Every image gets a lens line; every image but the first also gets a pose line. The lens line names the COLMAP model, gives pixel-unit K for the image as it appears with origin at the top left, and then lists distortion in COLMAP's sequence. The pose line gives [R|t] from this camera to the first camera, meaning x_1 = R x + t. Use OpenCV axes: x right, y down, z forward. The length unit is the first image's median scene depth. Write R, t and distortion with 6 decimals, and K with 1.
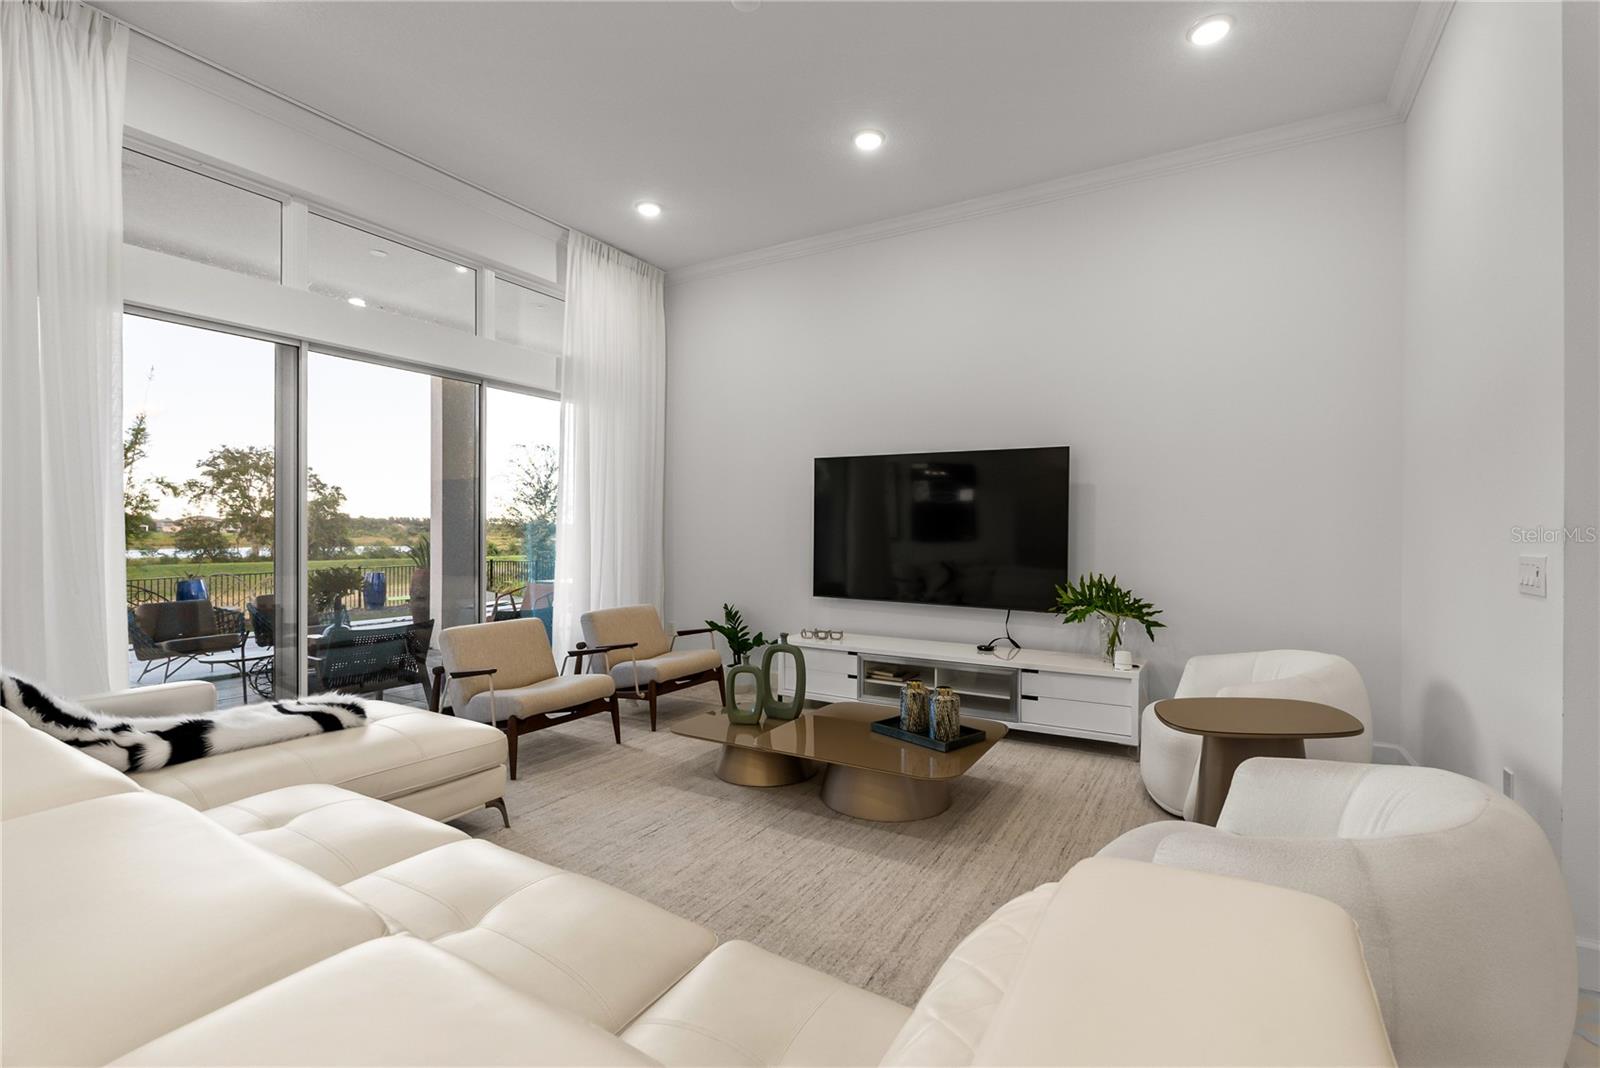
lens RADIAL K [[736.9, 0, 800.0], [0, 736.9, 534.0], [0, 0, 1]] dist [-0.002289, -0.000241]
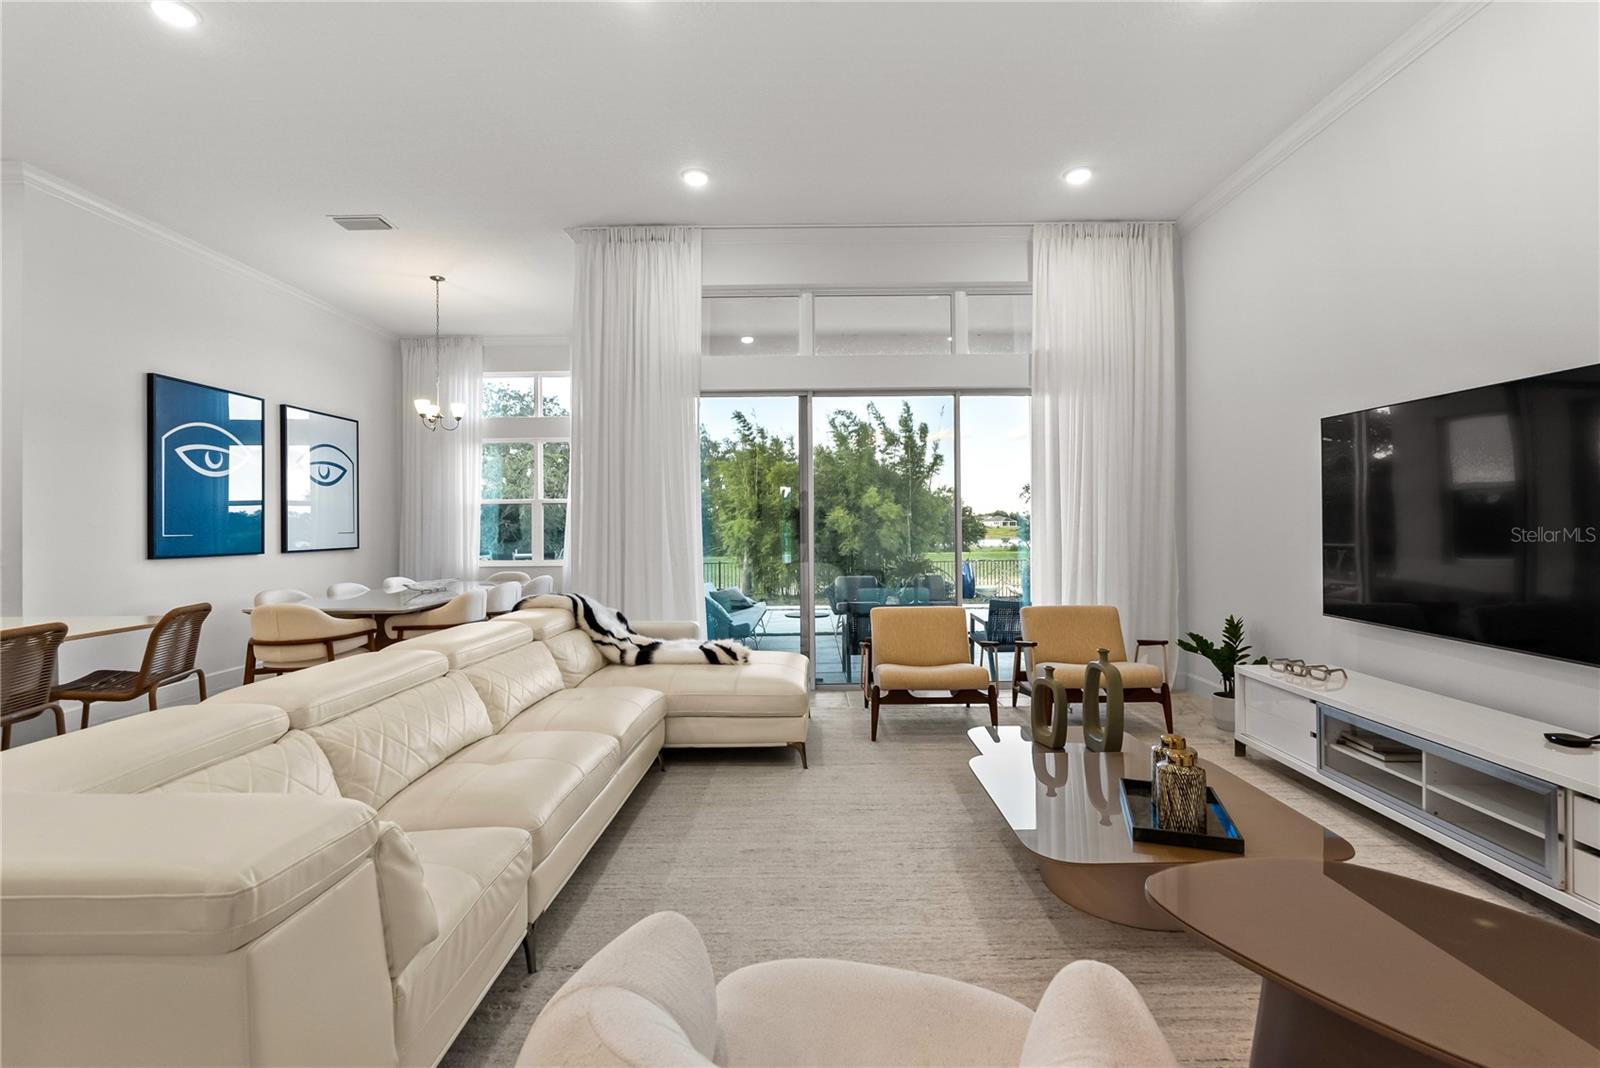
lens RADIAL K [[736.1, 0, 803.6], [0, 736.1, 520.2], [0, 0, 1]] dist [0.002803, 0.000550]
pose [[0.494047, -0.012708, -0.869342, 0.433839], [0.005371, 0.999919, -0.011565, -0.000463], [0.869419, 0.001044, 0.494075, 0.251573]]
